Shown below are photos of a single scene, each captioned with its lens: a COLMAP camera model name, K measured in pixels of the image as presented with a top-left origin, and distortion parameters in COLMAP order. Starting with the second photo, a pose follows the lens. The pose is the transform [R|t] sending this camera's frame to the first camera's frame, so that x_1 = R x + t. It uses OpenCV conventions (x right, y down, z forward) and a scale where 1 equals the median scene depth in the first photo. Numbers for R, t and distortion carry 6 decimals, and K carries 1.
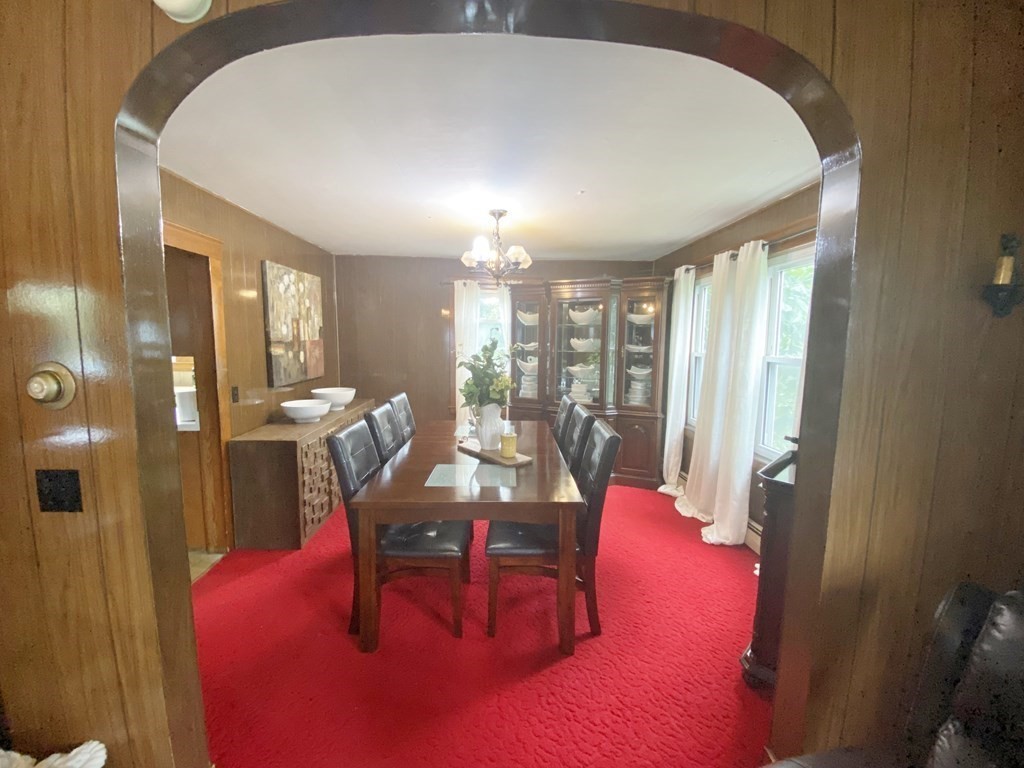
lens RADIAL K [[421.0, 0, 512.7], [0, 421.0, 383.4], [0, 0, 1]] dist [0.004168, -0.000087]
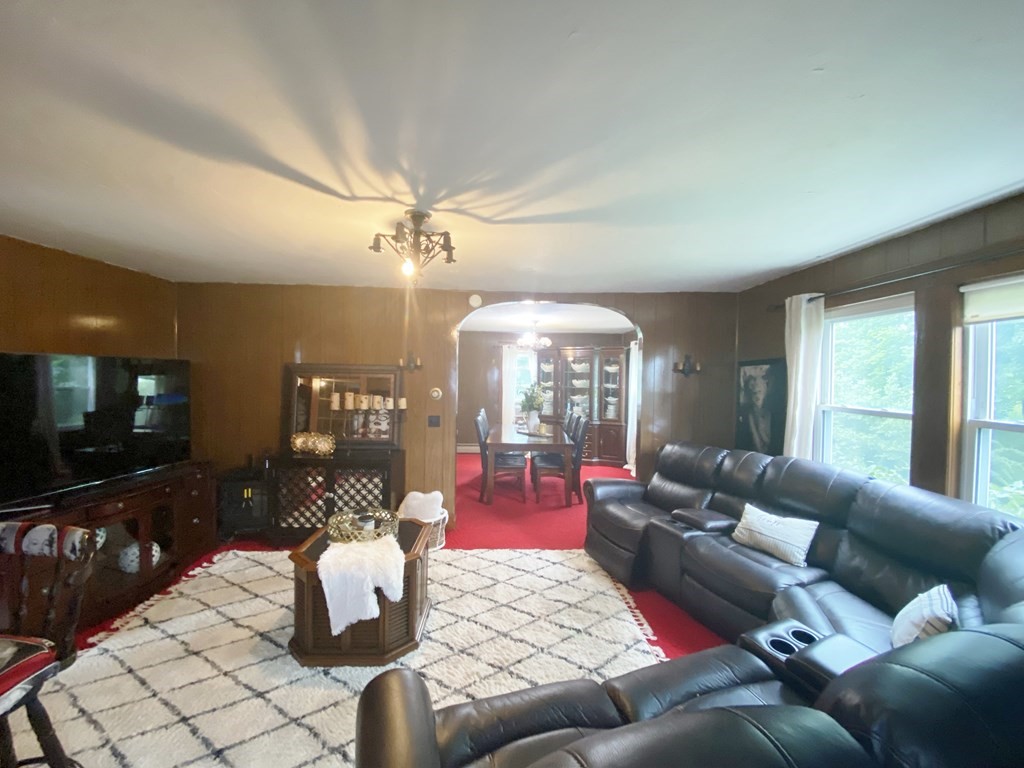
lens RADIAL K [[421.0, 0, 509.3], [0, 421.0, 378.4], [0, 0, 1]] dist [0.004168, -0.000087]
pose [[0.999637, 0.007931, -0.025746, -0.079820], [-0.010468, 0.994938, -0.099941, 0.064402], [0.024823, 0.100175, 0.994660, -0.750153]]
